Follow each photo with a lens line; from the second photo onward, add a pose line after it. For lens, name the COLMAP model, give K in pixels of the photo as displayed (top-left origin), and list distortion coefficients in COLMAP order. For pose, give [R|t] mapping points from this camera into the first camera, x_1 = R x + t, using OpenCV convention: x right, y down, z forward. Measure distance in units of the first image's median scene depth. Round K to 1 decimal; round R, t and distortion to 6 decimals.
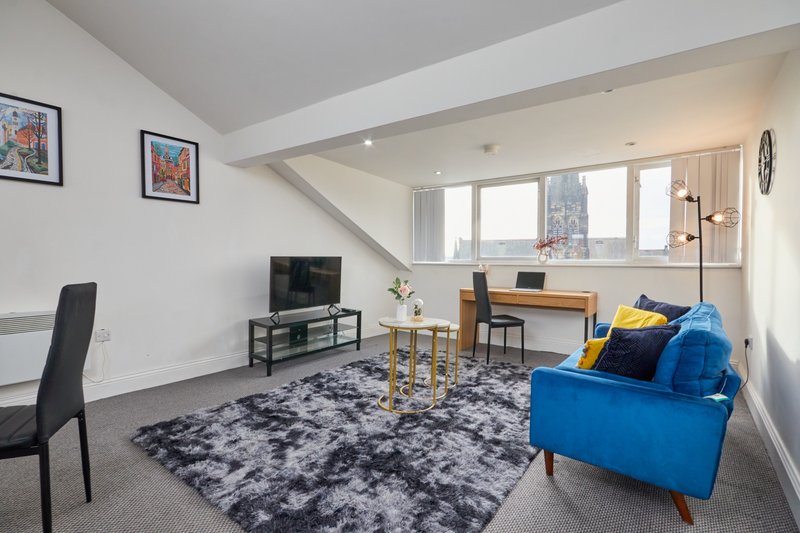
lens RADIAL K [[372.8, 0, 402.2], [0, 372.8, 268.7], [0, 0, 1]] dist [-0.011288, 0.008291]
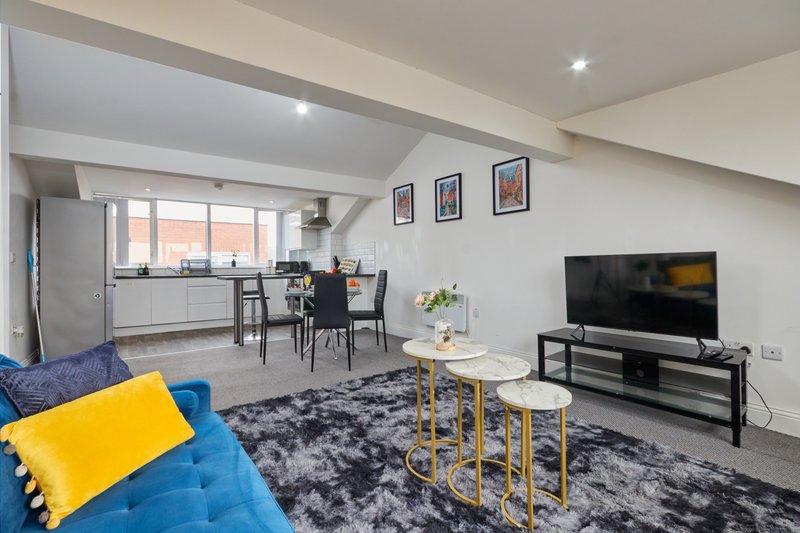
lens RADIAL K [[372.8, 0, 400.2], [0, 372.8, 266.0], [0, 0, 1]] dist [-0.011288, 0.008291]
pose [[-0.285391, 0.002012, -0.958409, 0.664973], [-0.013369, 0.999892, 0.006080, -0.013367], [0.958318, 0.014549, -0.285333, 1.040599]]
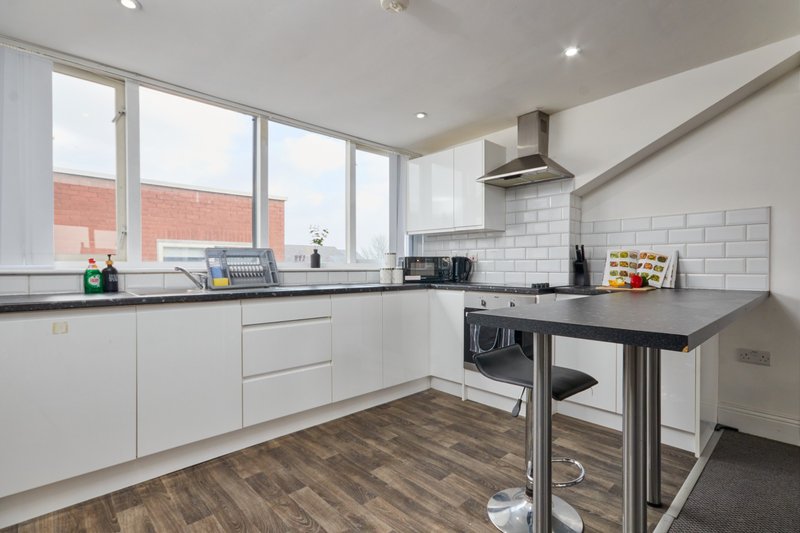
lens RADIAL K [[391.2, 0, 402.2], [0, 391.2, 268.3], [0, 0, 1]] dist [0.001096, -0.000030]
pose [[-0.164819, 0.006607, -0.986302, -0.268144], [-0.023981, 0.999655, 0.010704, 0.004306], [0.986032, 0.025417, -0.164604, -0.227043]]
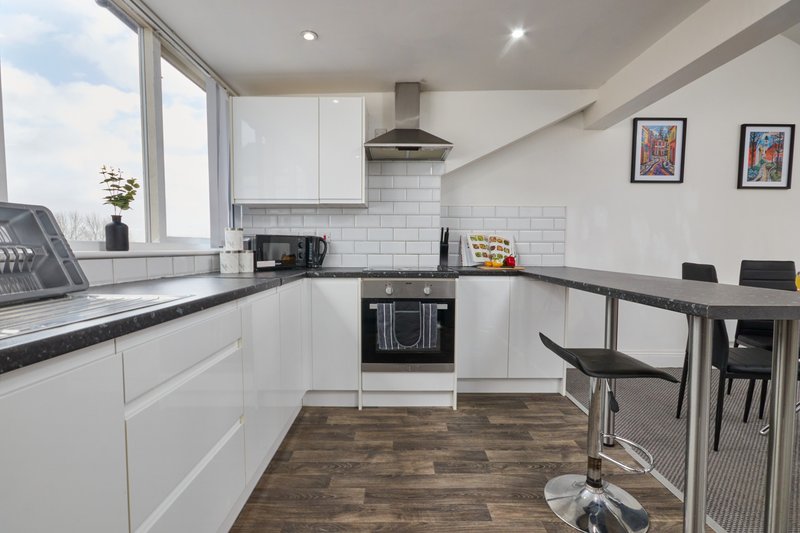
lens RADIAL K [[372.8, 0, 402.6], [0, 372.8, 267.9], [0, 0, 1]] dist [-0.011288, 0.008291]
pose [[0.614651, 0.044013, -0.787570, -0.613960], [-0.022647, 0.999015, 0.038155, 0.015886], [0.788474, -0.005616, 0.615043, -0.644472]]
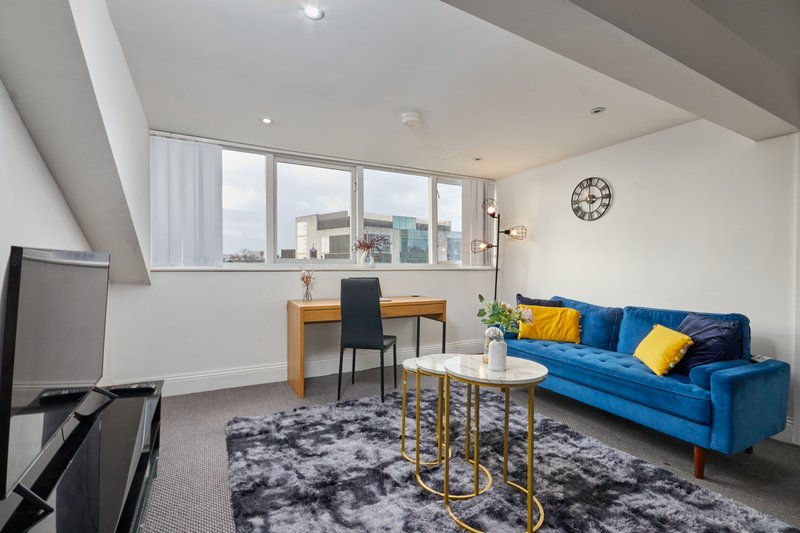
lens RADIAL K [[372.8, 0, 398.8], [0, 372.8, 265.4], [0, 0, 1]] dist [-0.011288, 0.008291]
pose [[0.433217, -0.002143, 0.901287, -0.544154], [0.017212, 0.999834, -0.005896, -0.018408], [-0.901125, 0.018067, 0.433183, 0.816321]]
